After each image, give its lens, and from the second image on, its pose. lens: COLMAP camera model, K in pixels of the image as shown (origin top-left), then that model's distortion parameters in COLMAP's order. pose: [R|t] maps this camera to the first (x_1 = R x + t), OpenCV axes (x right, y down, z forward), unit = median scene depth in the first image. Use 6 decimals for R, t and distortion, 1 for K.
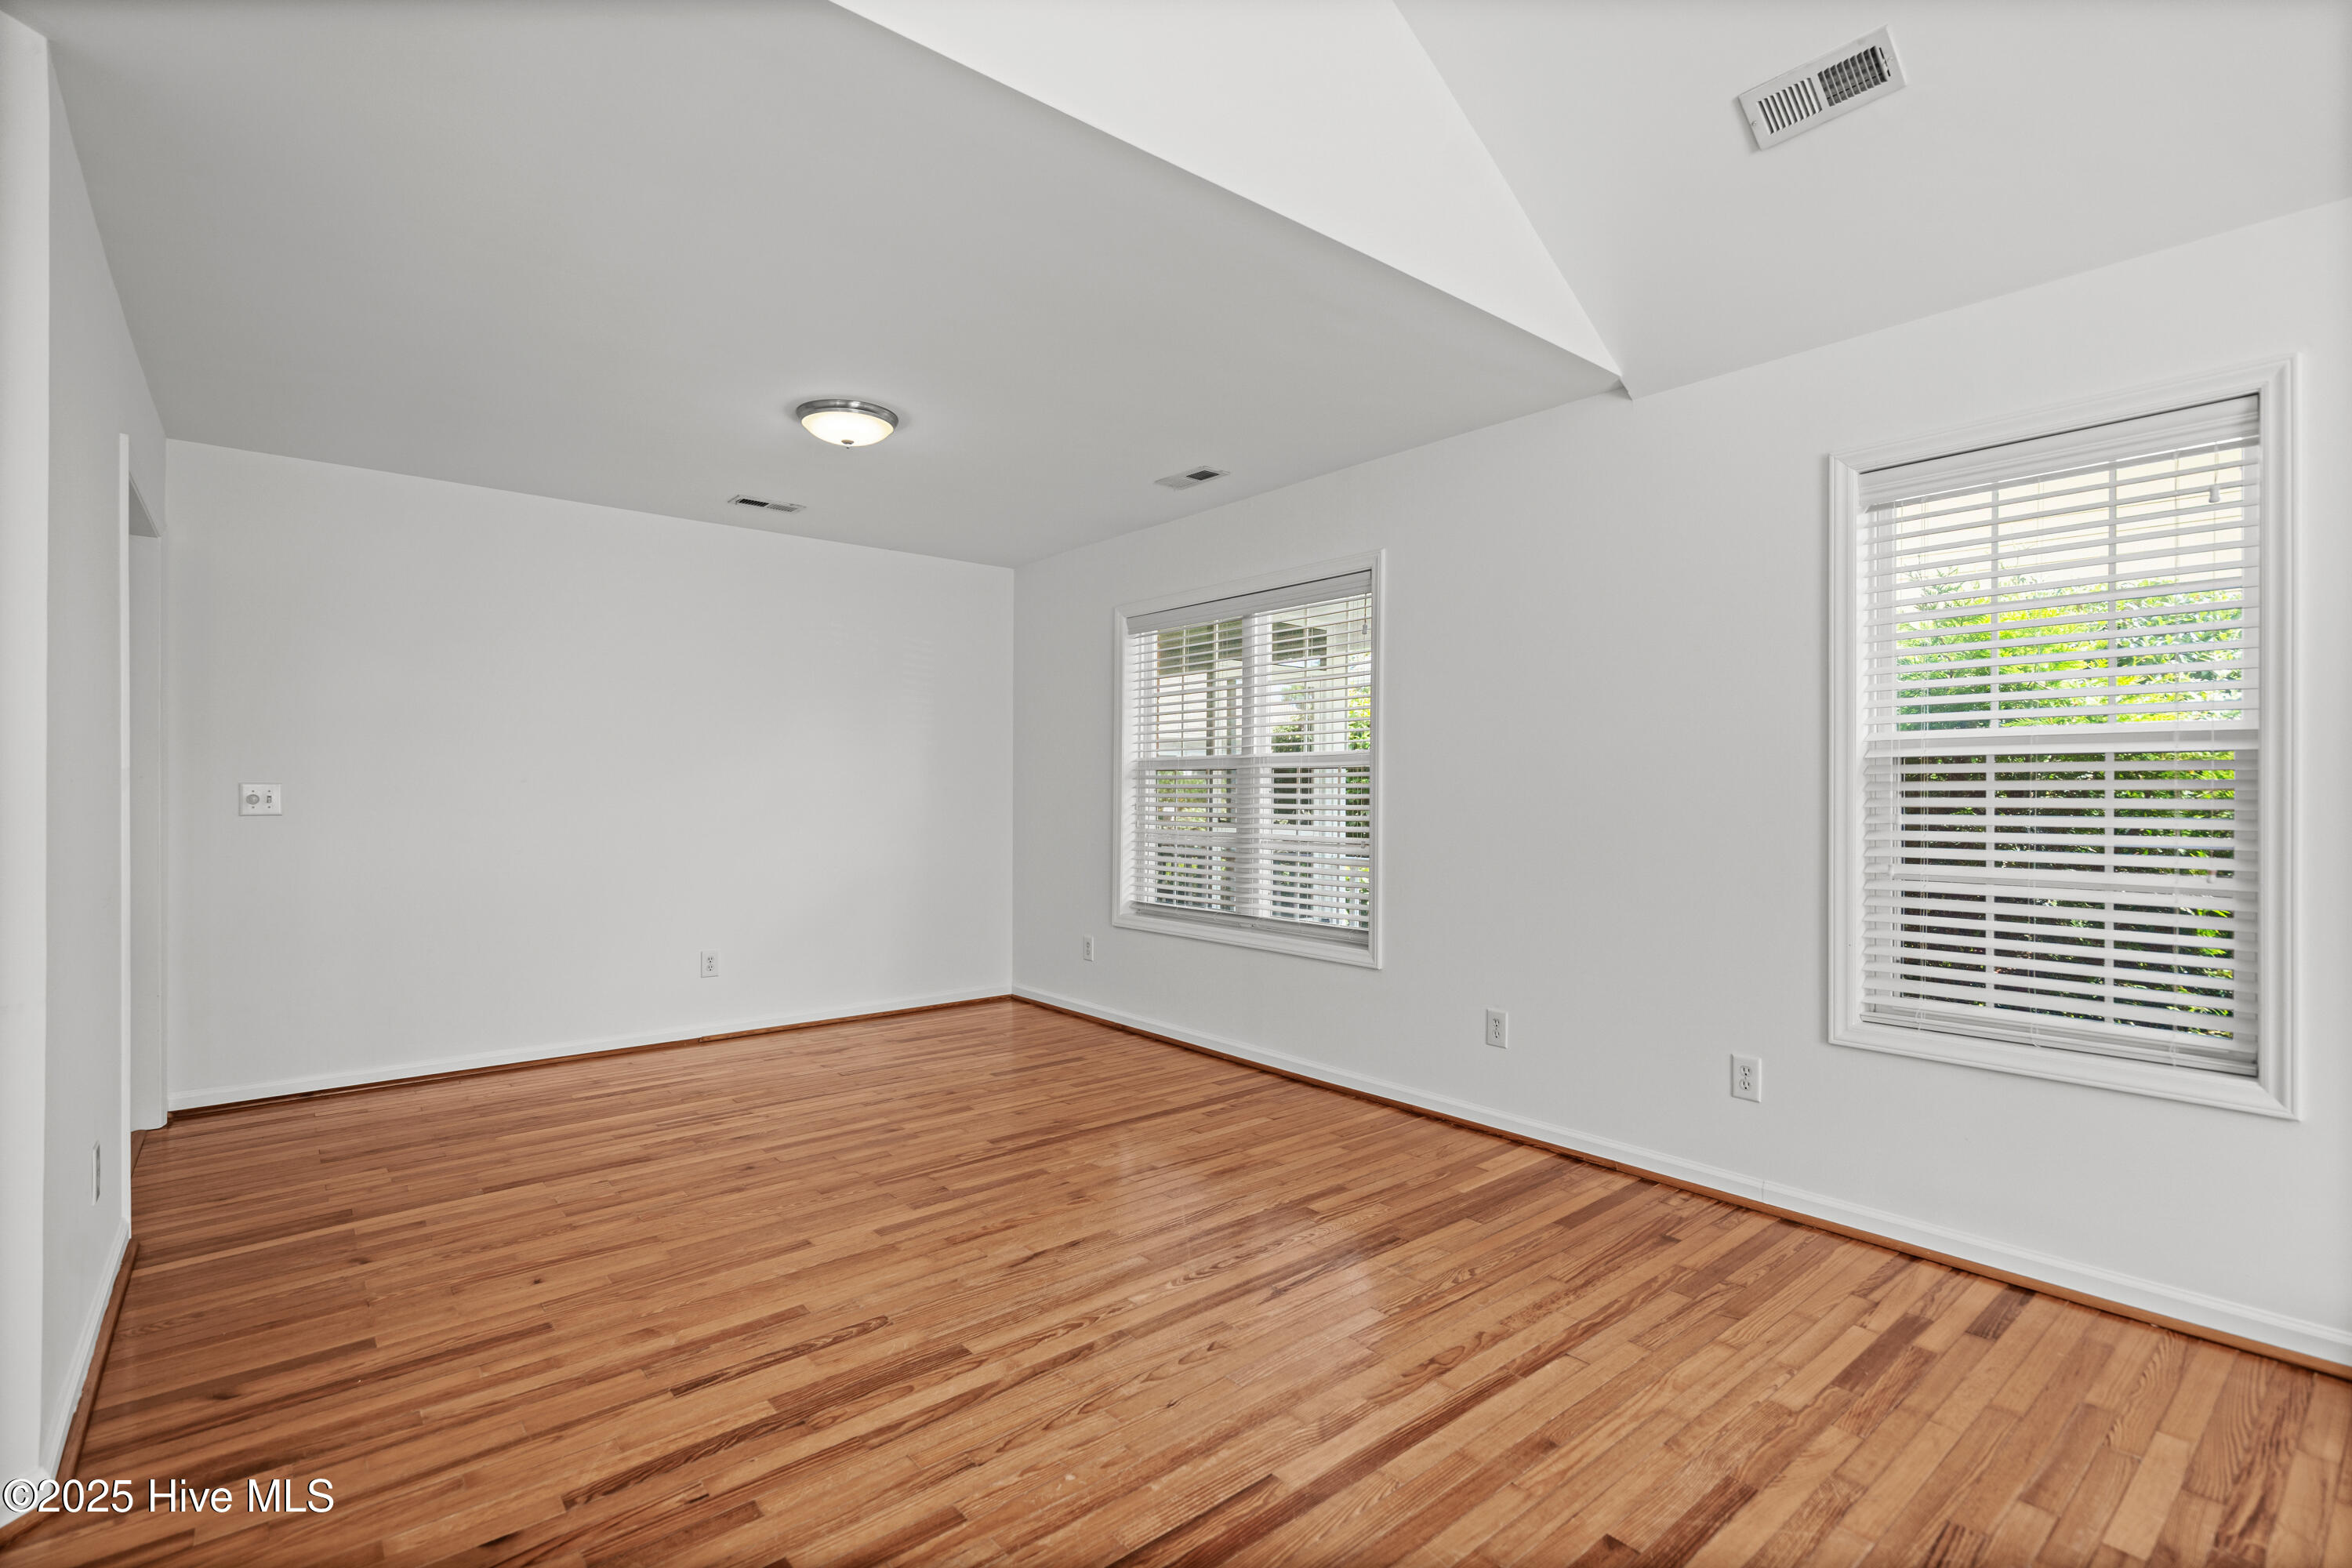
lens RADIAL K [[1075.9, 0, 1193.9], [0, 1075.9, 788.3], [0, 0, 1]] dist [-0.006109, 0.004066]
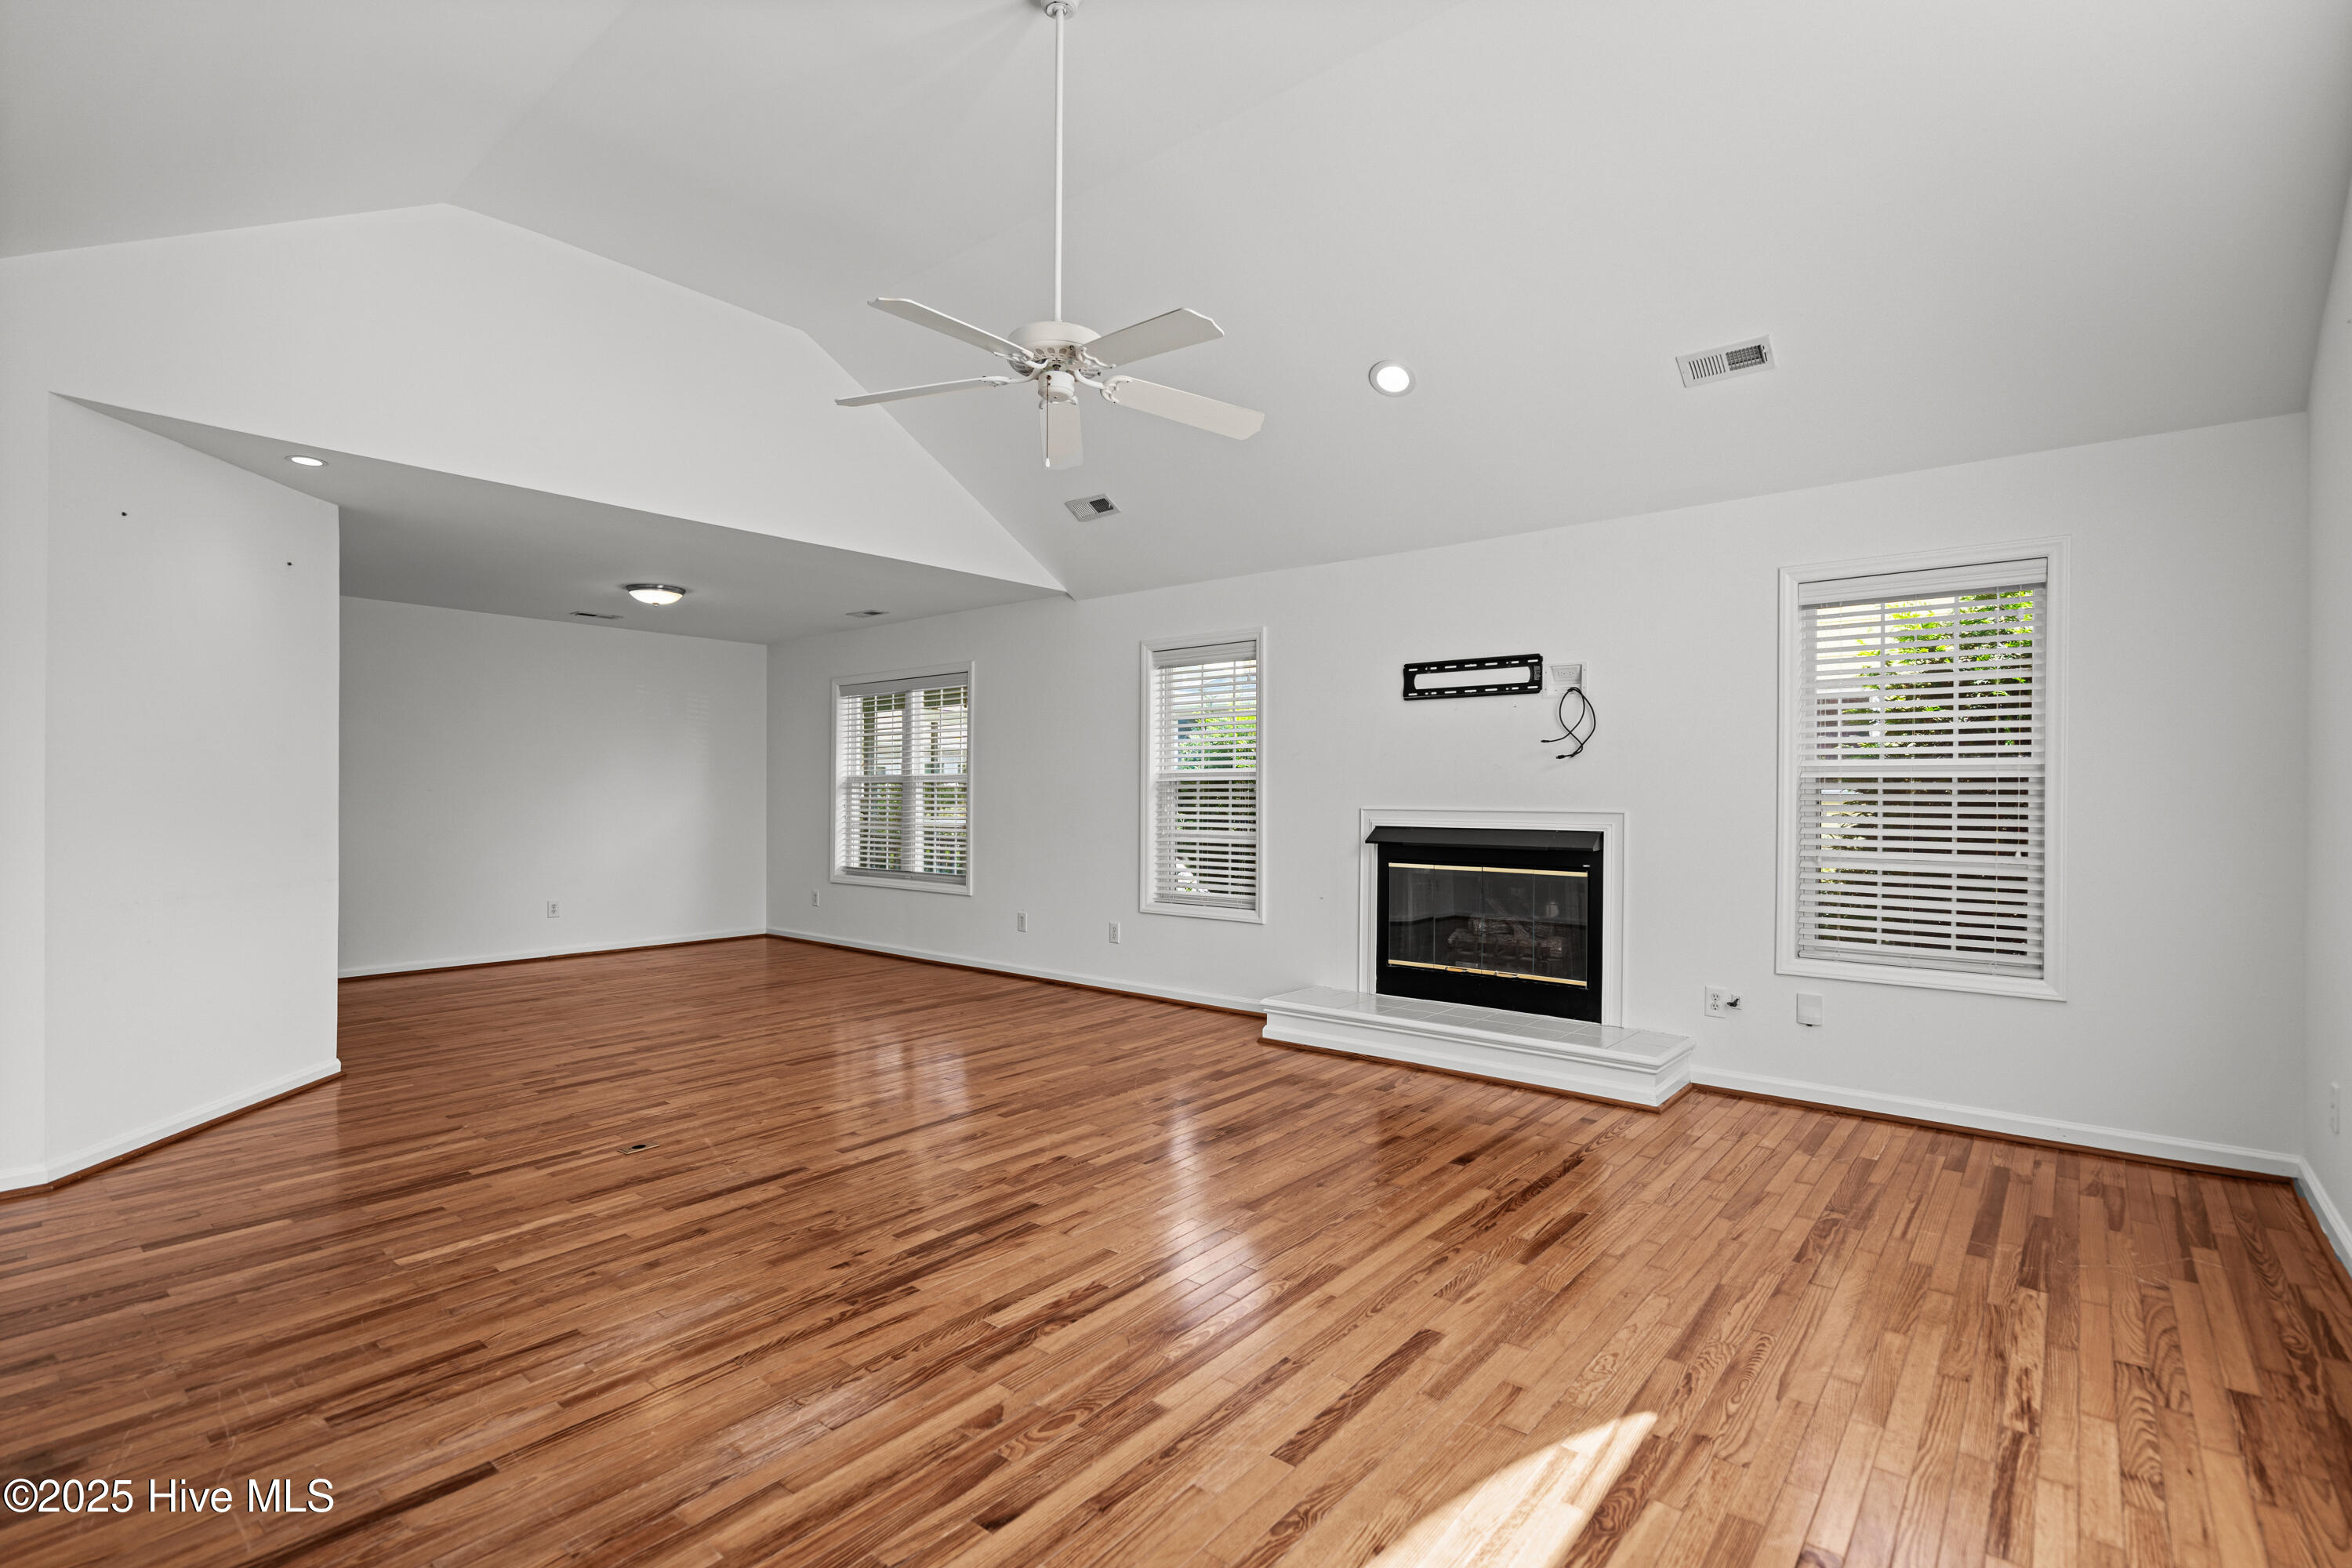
lens RADIAL K [[1075.9, 0, 1199.1], [0, 1075.9, 798.1], [0, 0, 1]] dist [-0.006109, 0.004066]
pose [[0.983901, 0.001071, 0.178710, 0.260871], [-0.001650, 0.999994, 0.003093, -0.000807], [-0.178705, -0.003338, 0.983897, -0.964773]]
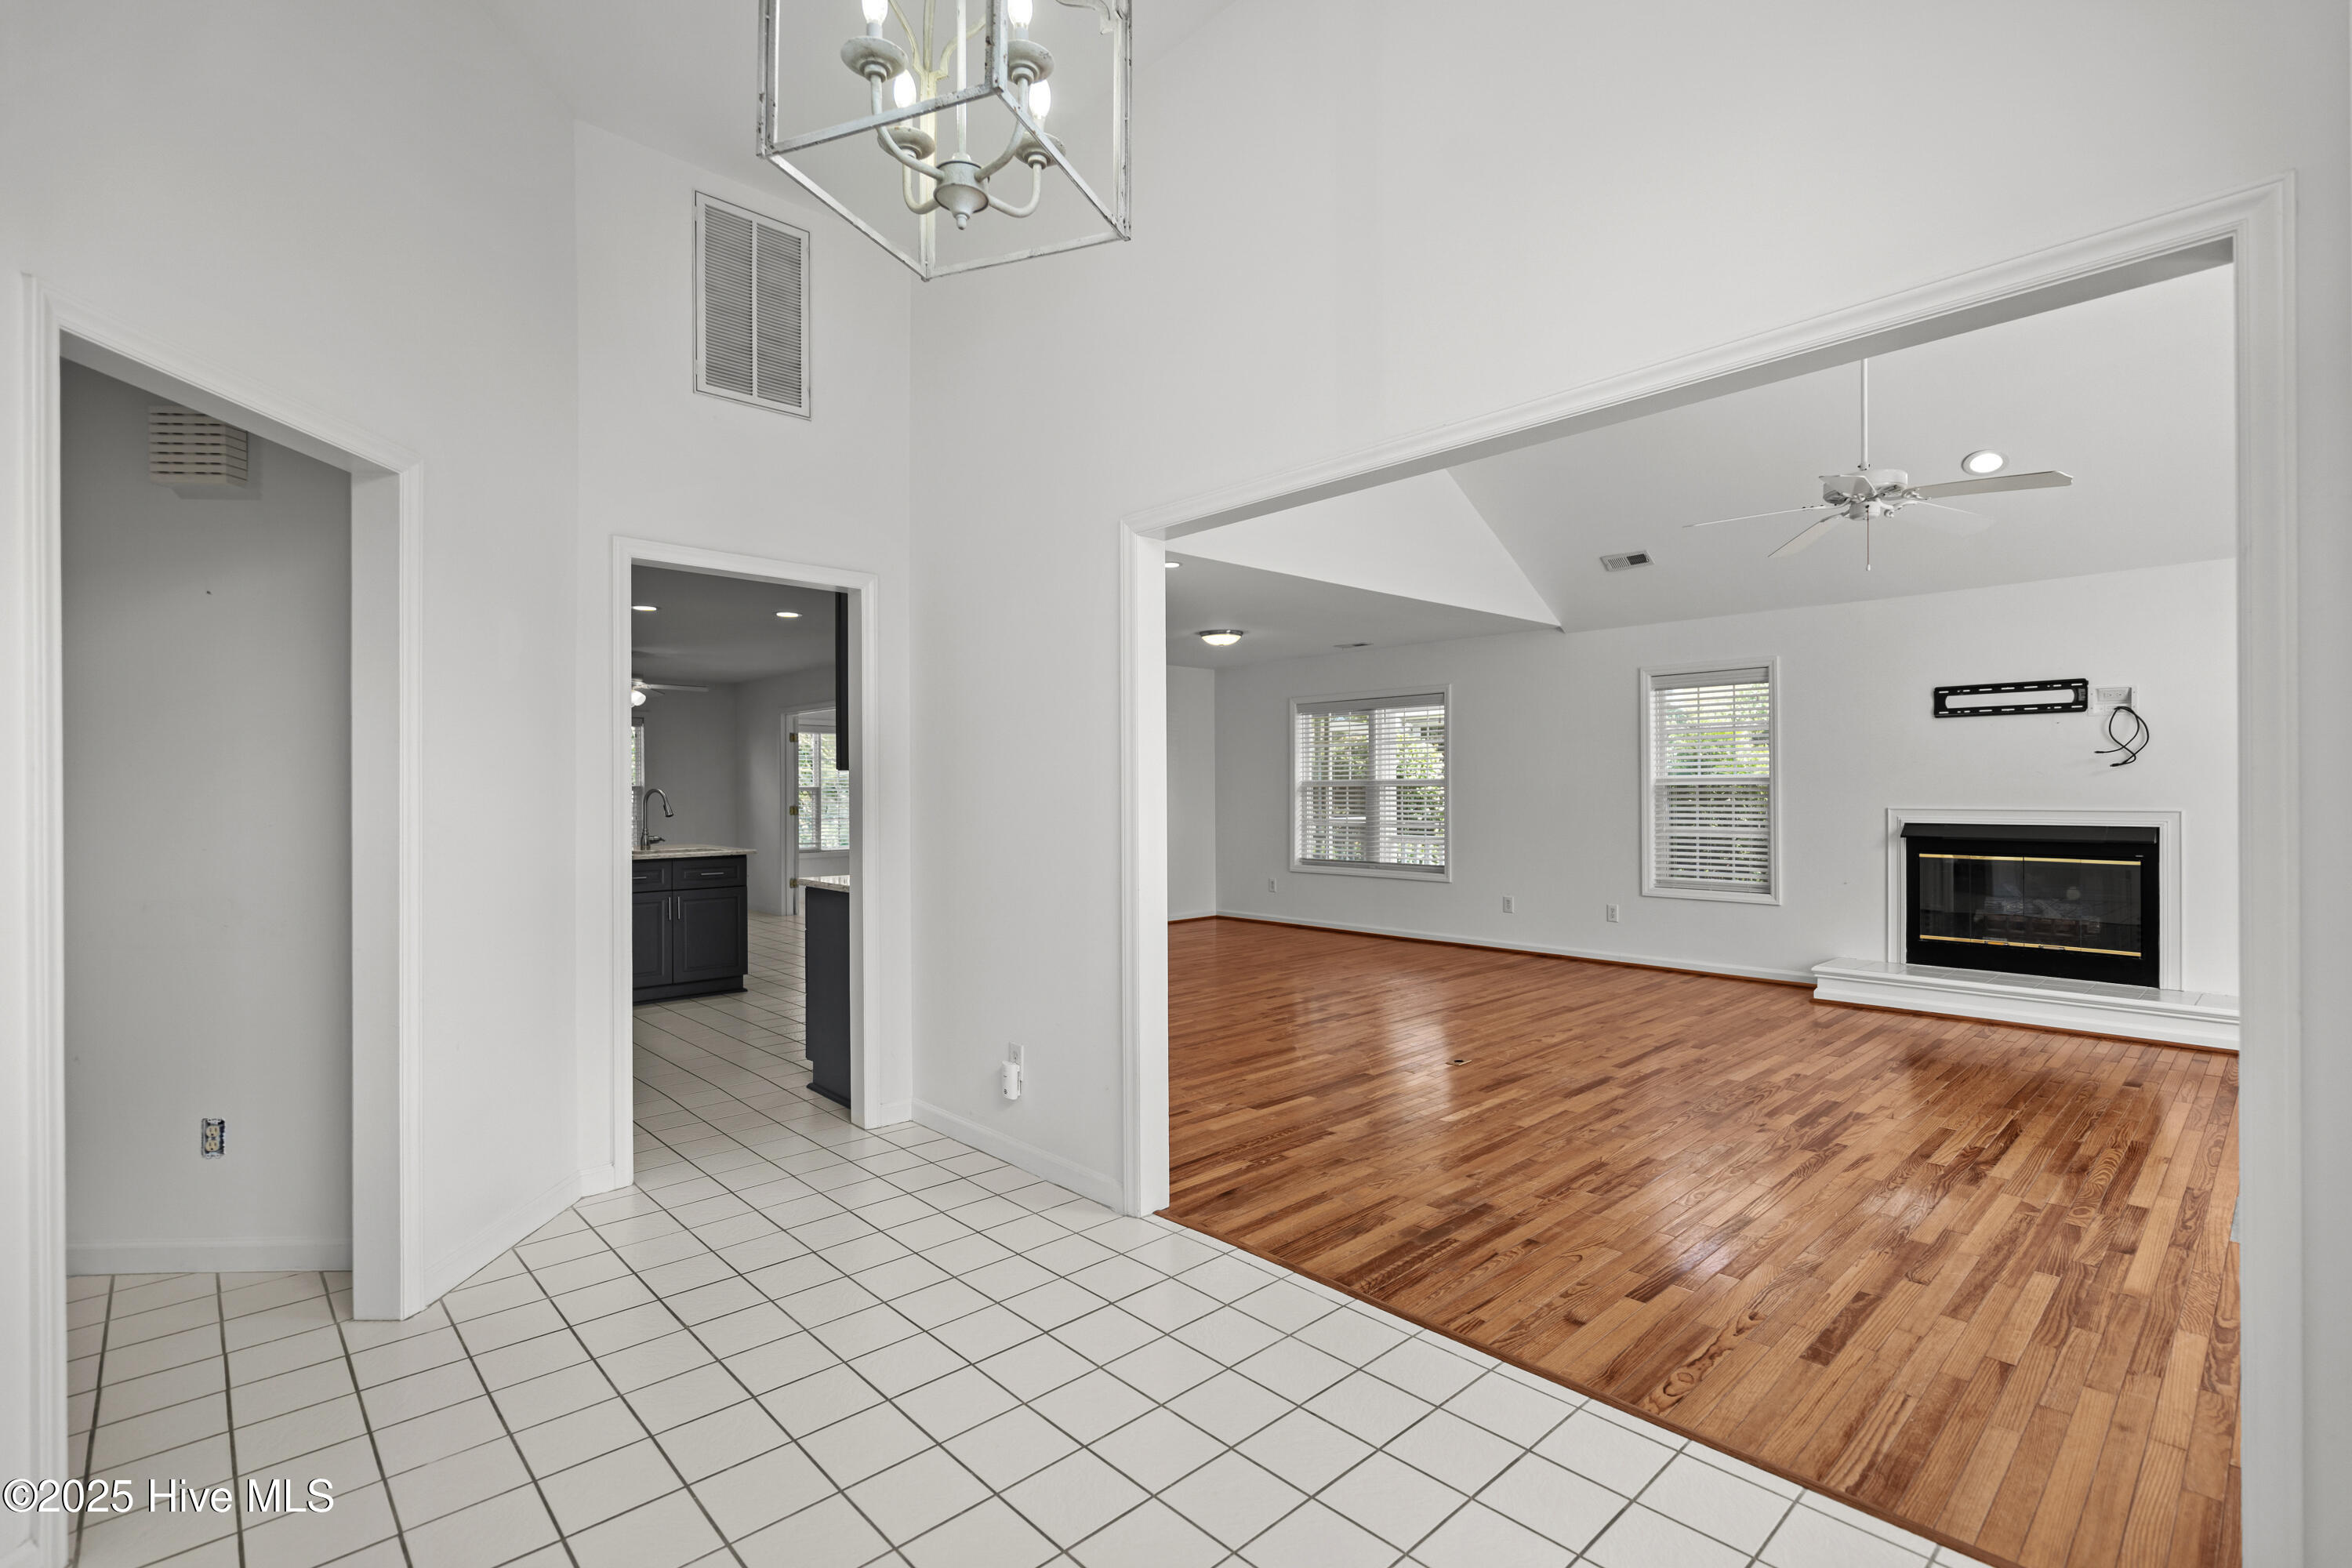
lens RADIAL K [[1075.9, 0, 1188.7], [0, 1075.9, 775.1], [0, 0, 1]] dist [-0.006109, 0.004066]
pose [[0.998488, -0.006020, 0.054632, -0.524810], [0.006712, 0.999899, -0.012494, -0.023075], [-0.054551, 0.012841, 0.998428, -1.254238]]
